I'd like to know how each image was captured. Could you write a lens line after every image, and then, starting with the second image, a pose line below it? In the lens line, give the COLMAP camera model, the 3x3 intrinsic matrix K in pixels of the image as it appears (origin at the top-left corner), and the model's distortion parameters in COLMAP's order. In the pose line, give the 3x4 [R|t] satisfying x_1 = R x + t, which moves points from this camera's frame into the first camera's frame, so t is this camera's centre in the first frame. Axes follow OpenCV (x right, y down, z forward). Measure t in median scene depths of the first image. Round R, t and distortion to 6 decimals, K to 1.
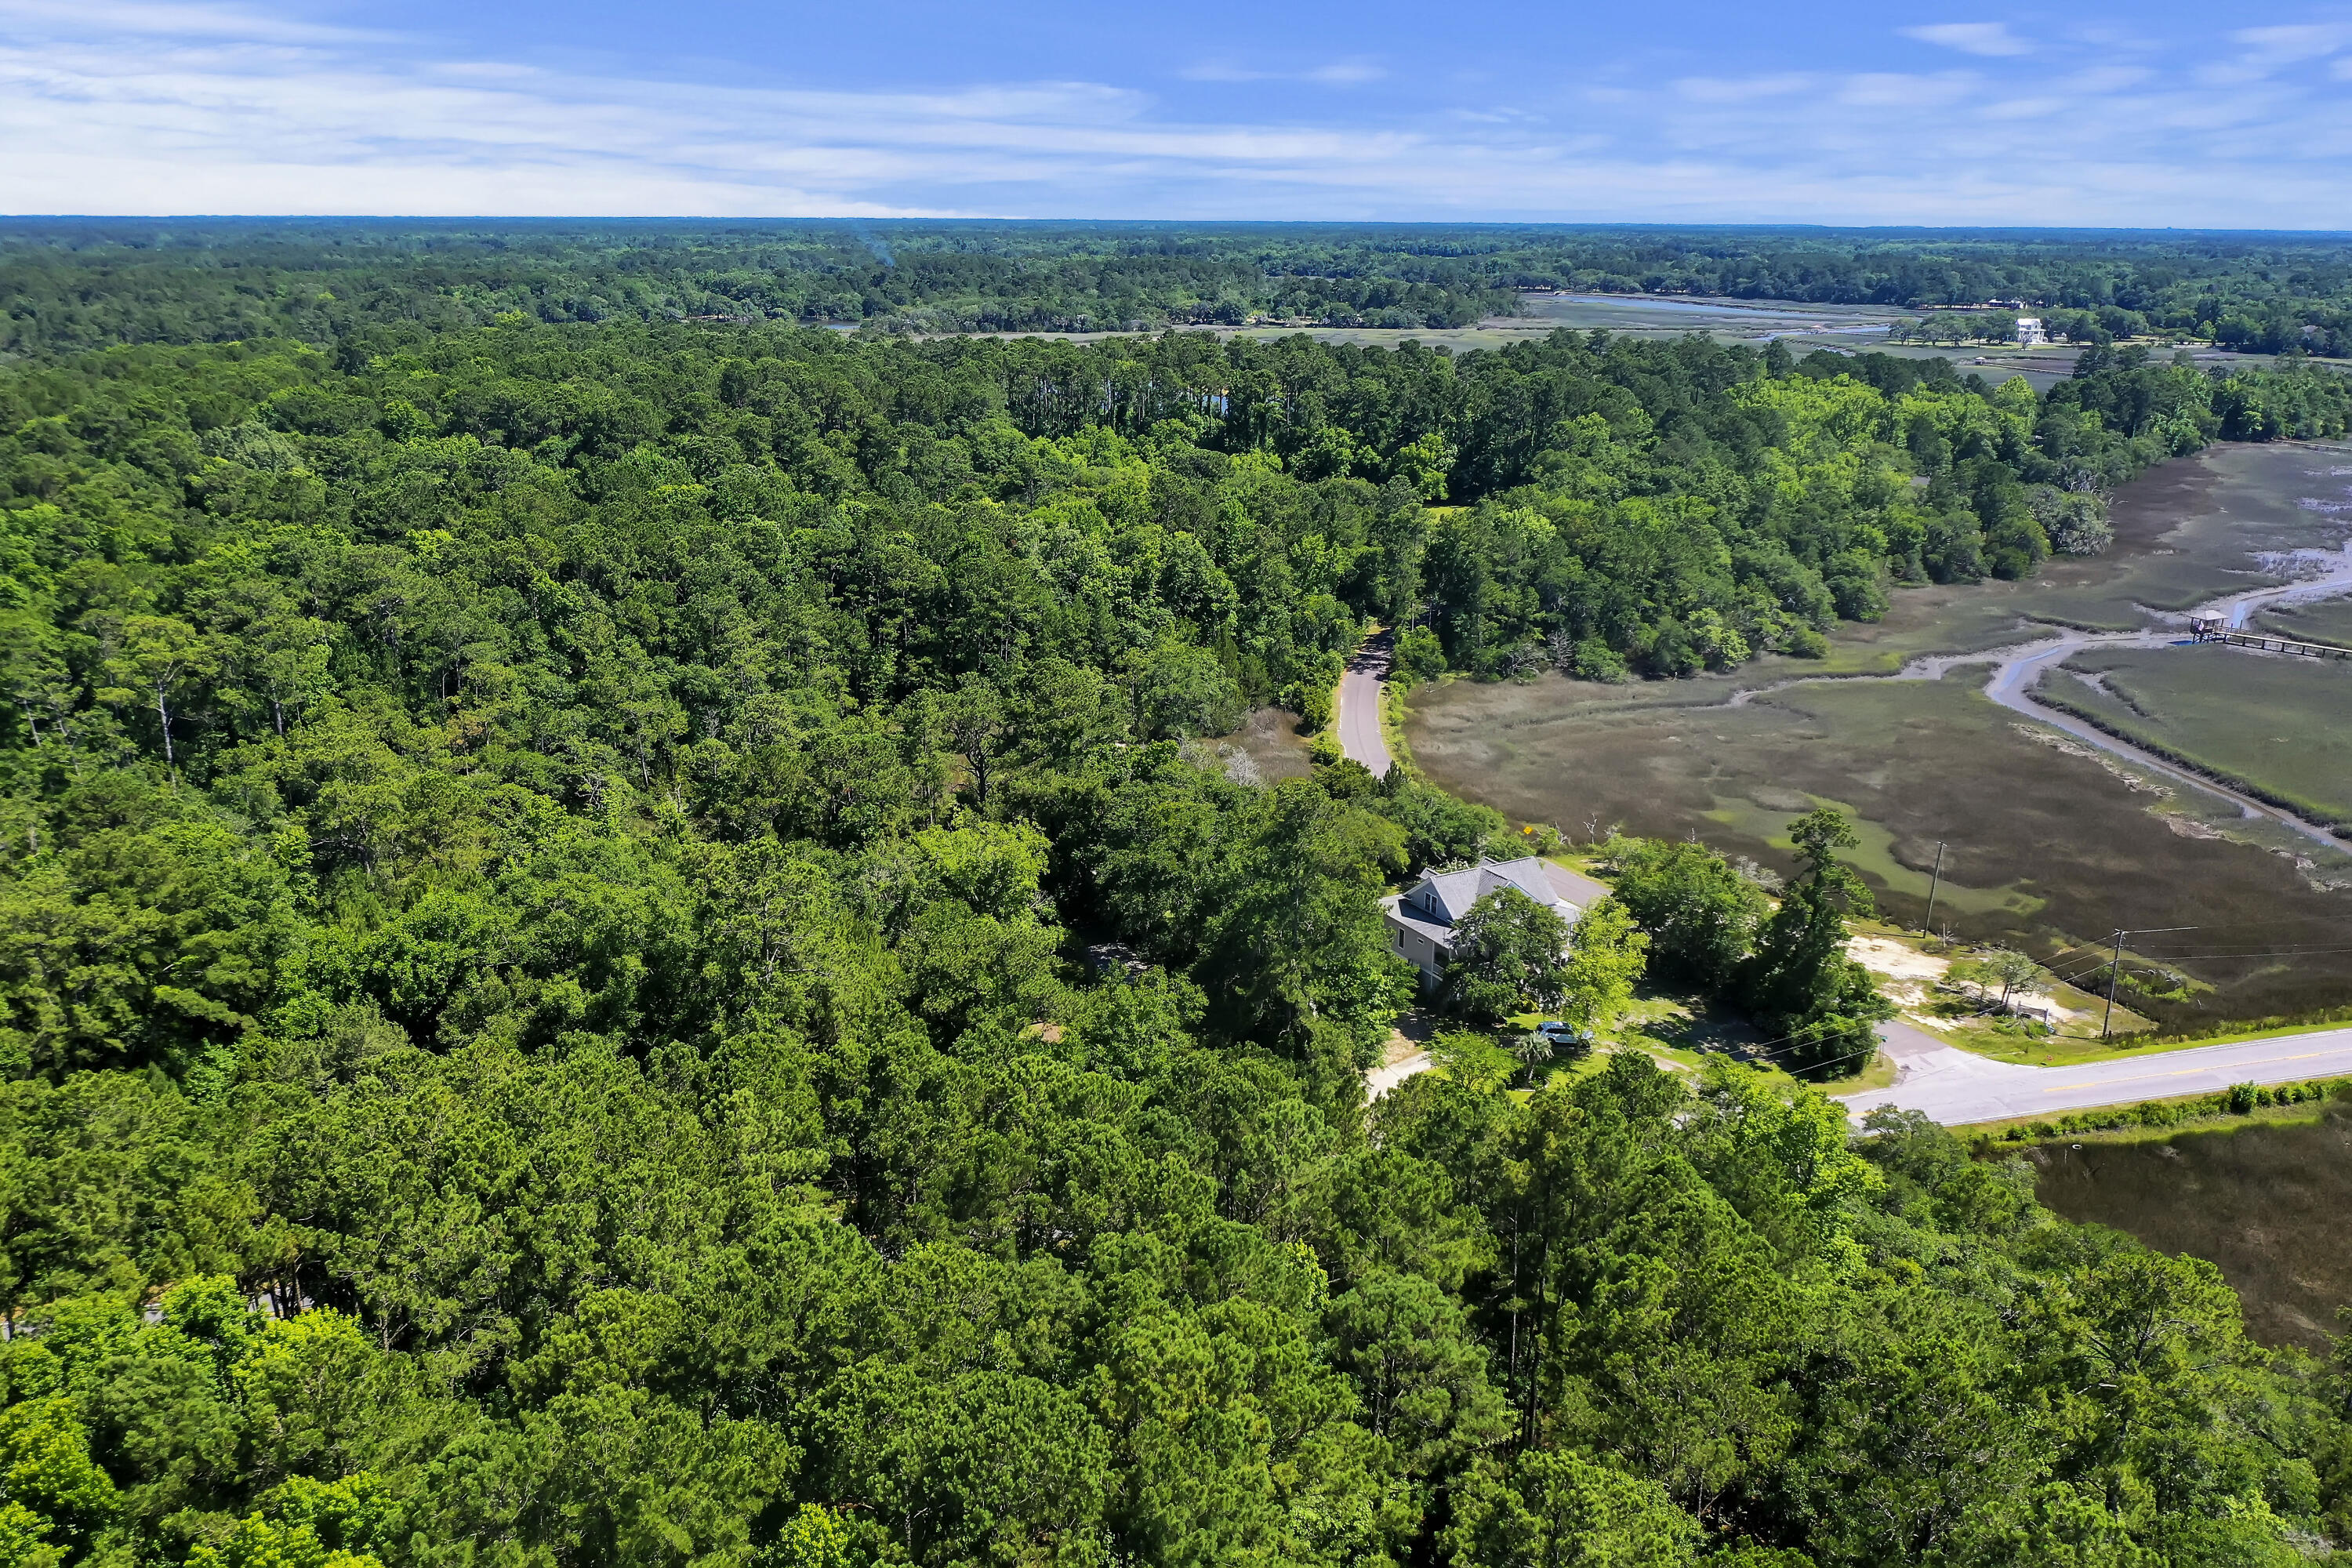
lens RADIAL K [[1884.2, 0, 1176.0], [0, 1884.2, 784.0], [0, 0, 1]] dist [0.002239, -0.004585]
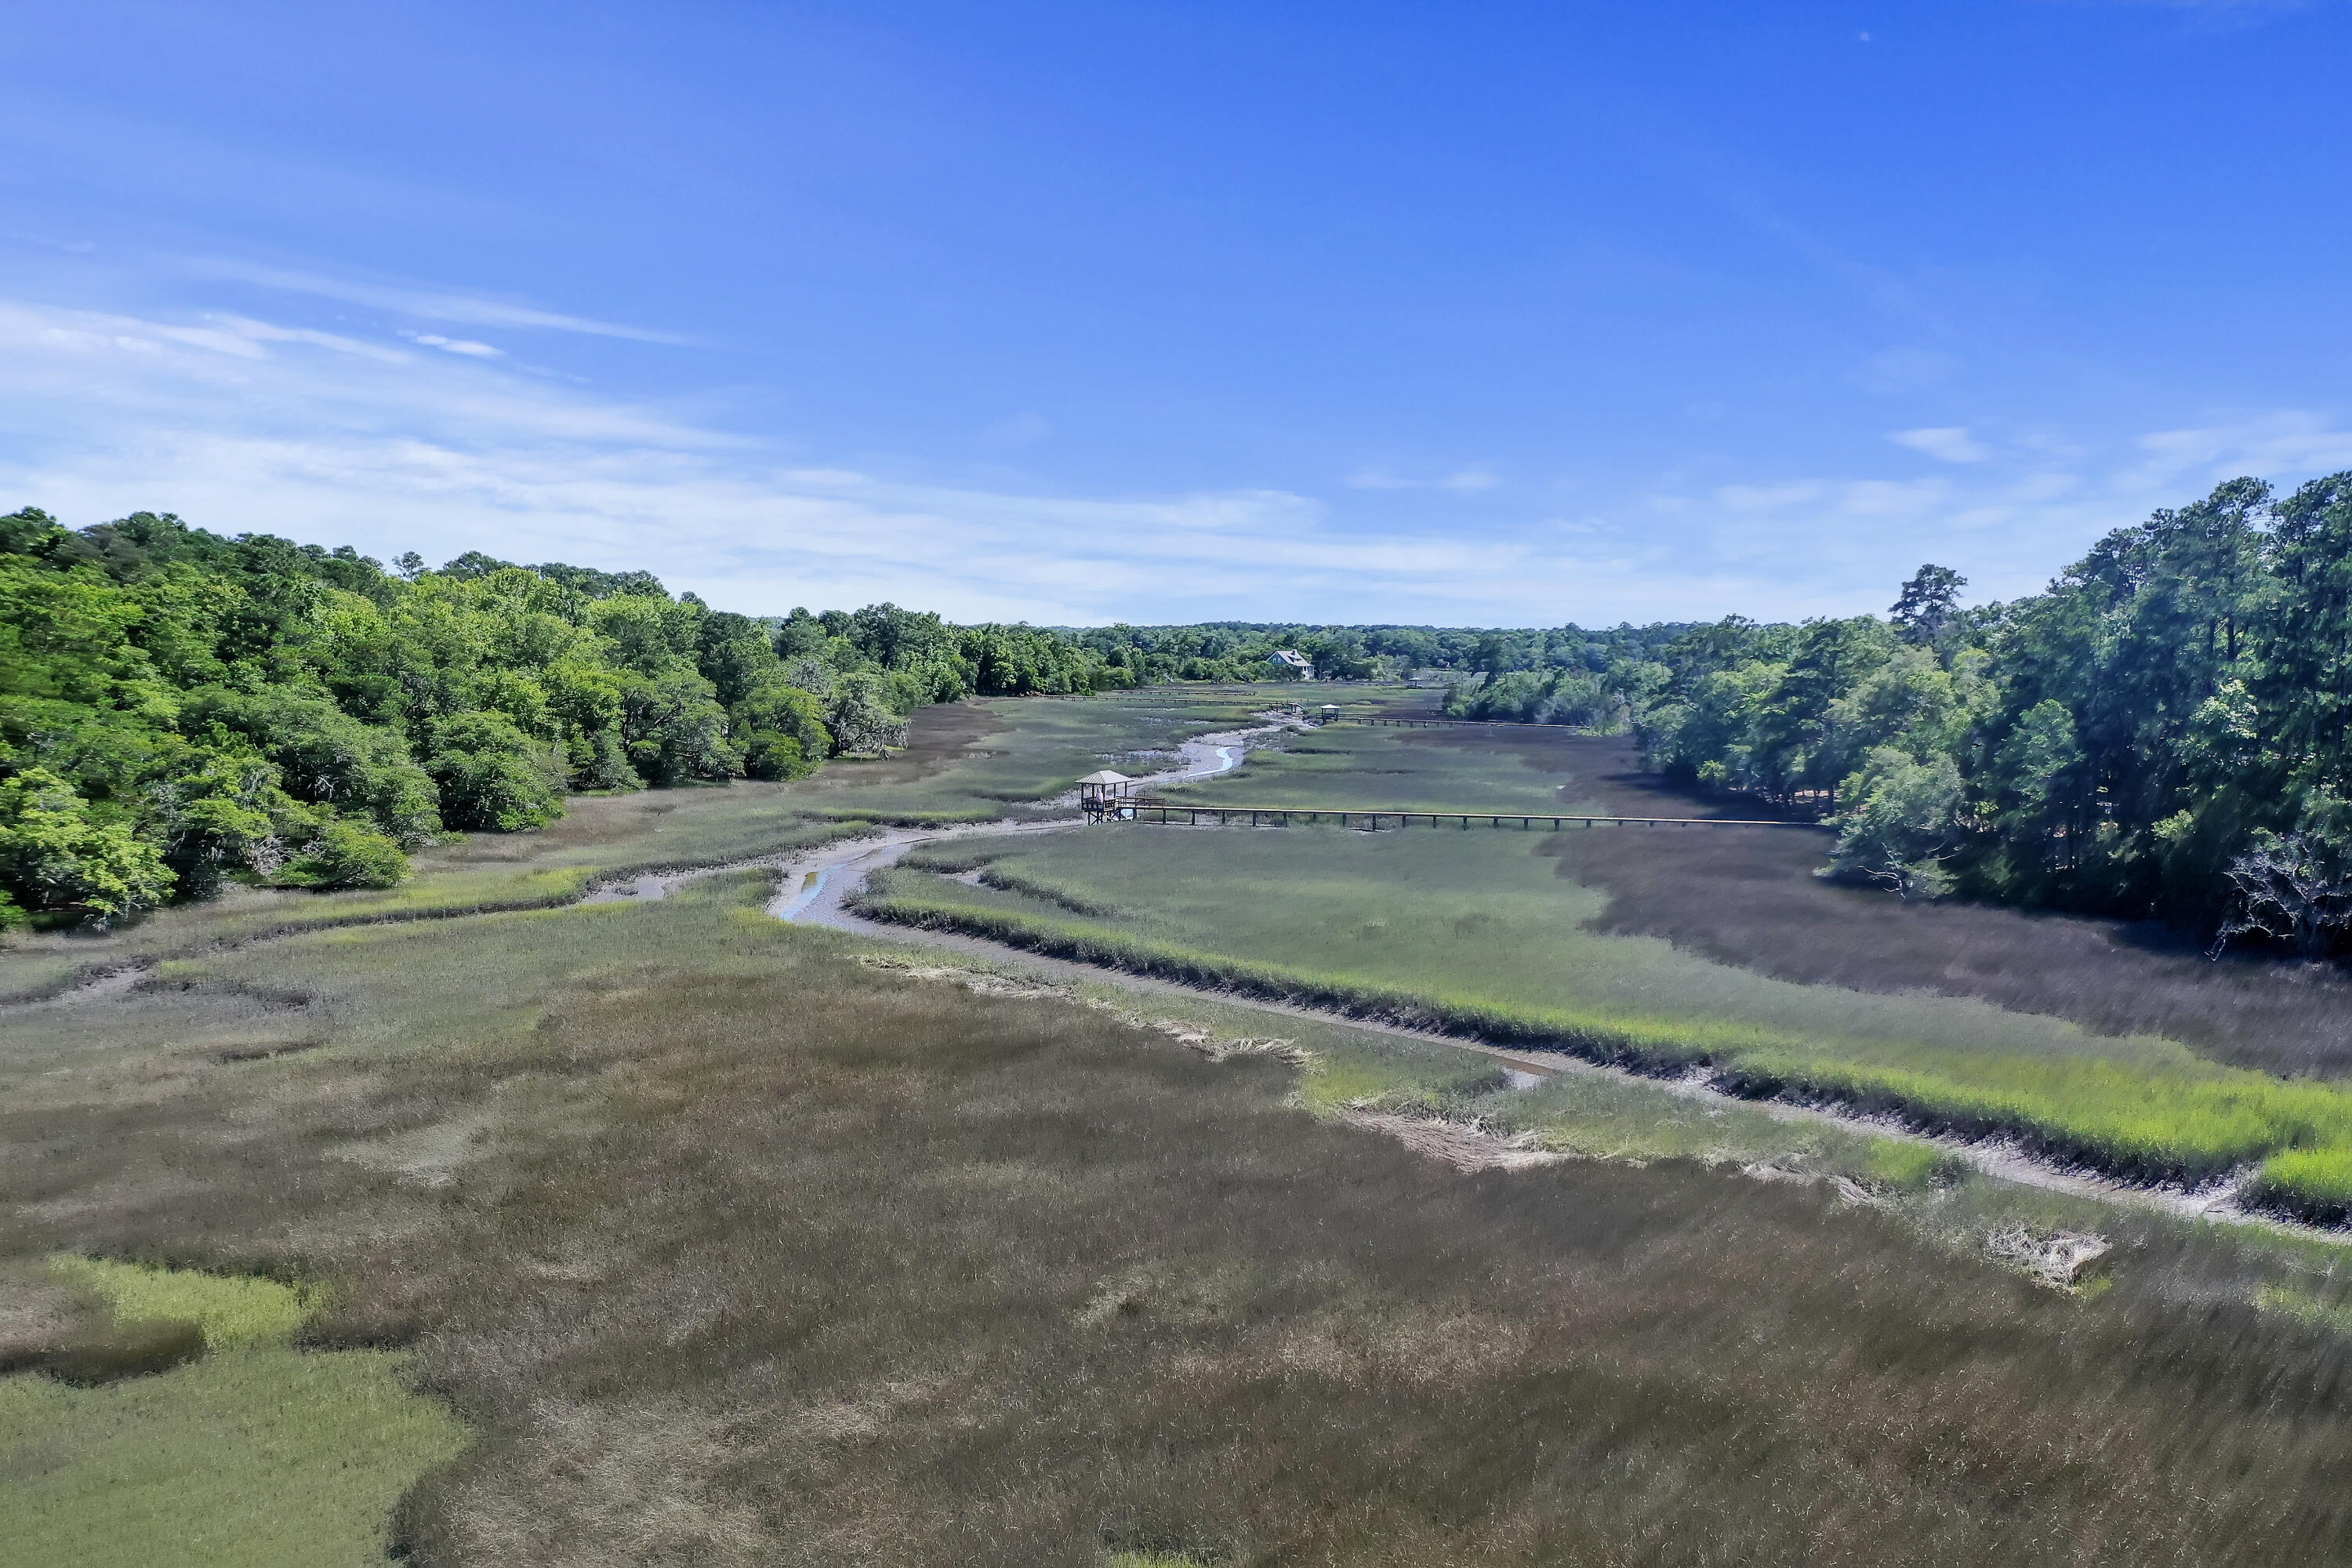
lens RADIAL K [[1884.2, 0, 1176.0], [0, 1884.2, 784.0], [0, 0, 1]] dist [0.002239, -0.004585]
pose [[0.803544, -0.049550, 0.593179, 0.223958], [0.172150, 0.973289, -0.151899, 0.004169], [-0.569808, 0.224173, 0.790610, 0.535907]]
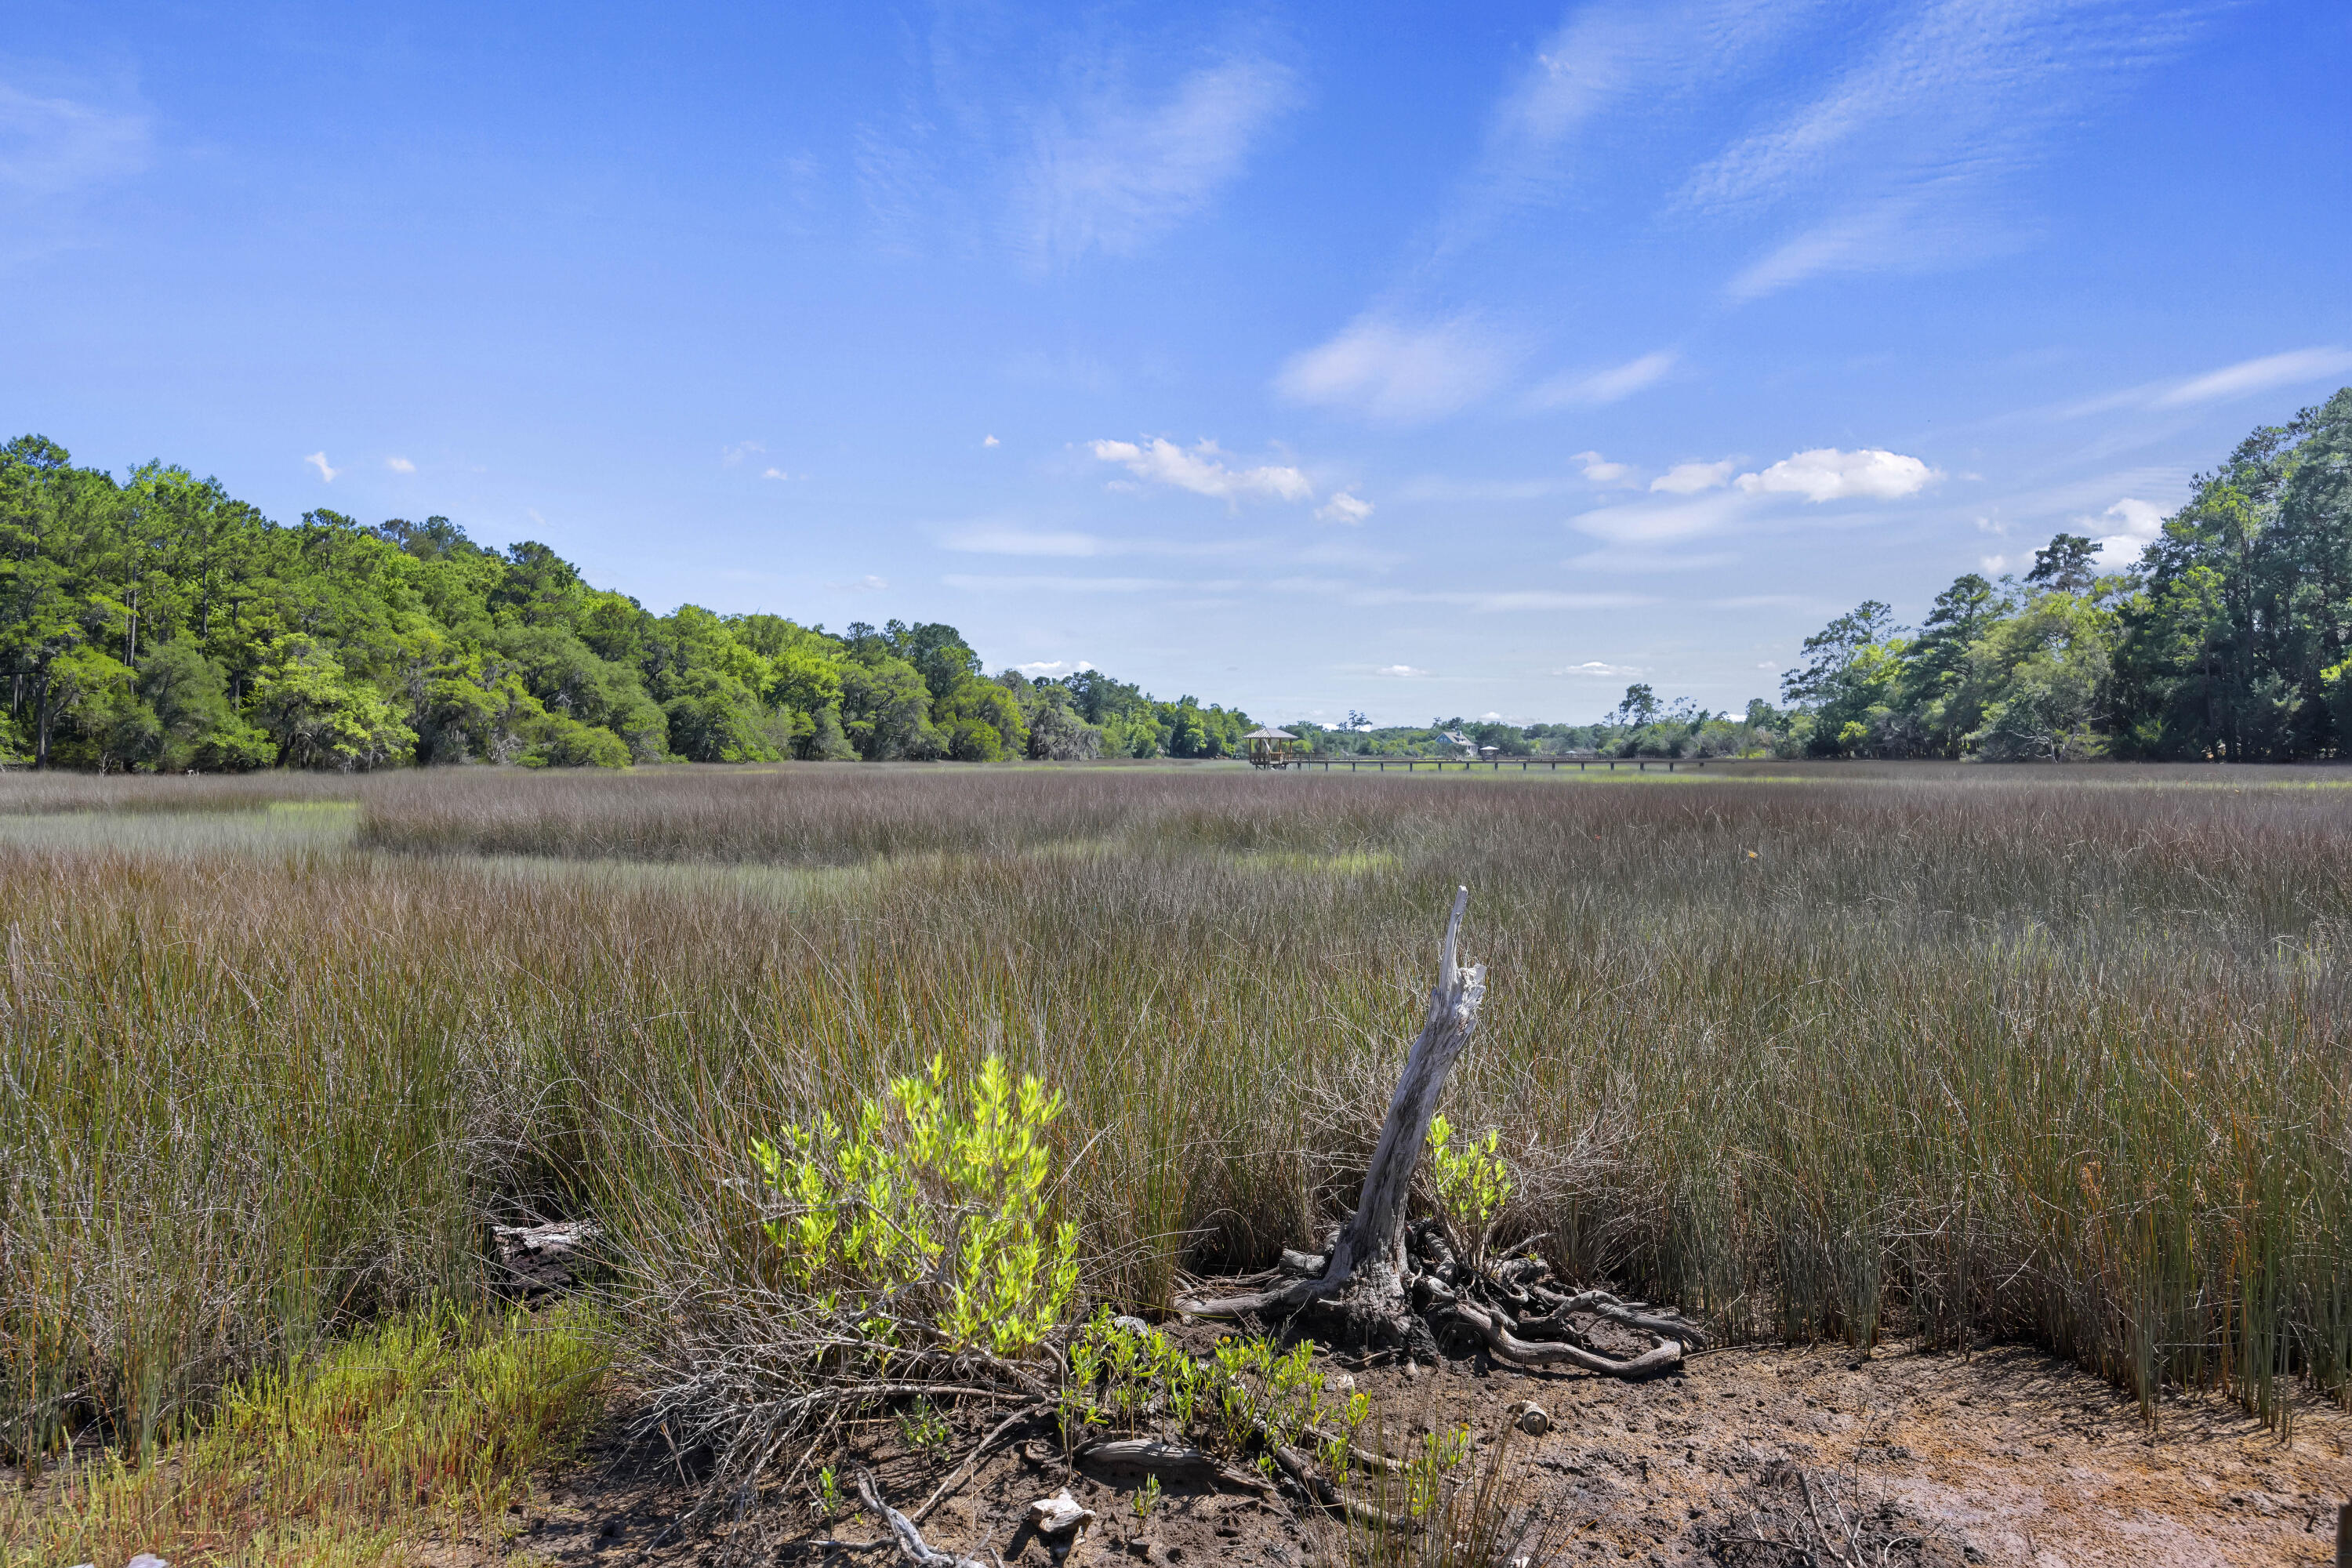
lens RADIAL K [[1664.8, 0, 1177.0], [0, 1664.8, 758.1], [0, 0, 1]] dist [-0.001622, 0.007950]
pose [[0.862781, -0.011420, 0.505449, 0.243434], [0.156069, 0.956935, -0.244782, 0.048872], [-0.480886, 0.290078, 0.827408, 0.565212]]
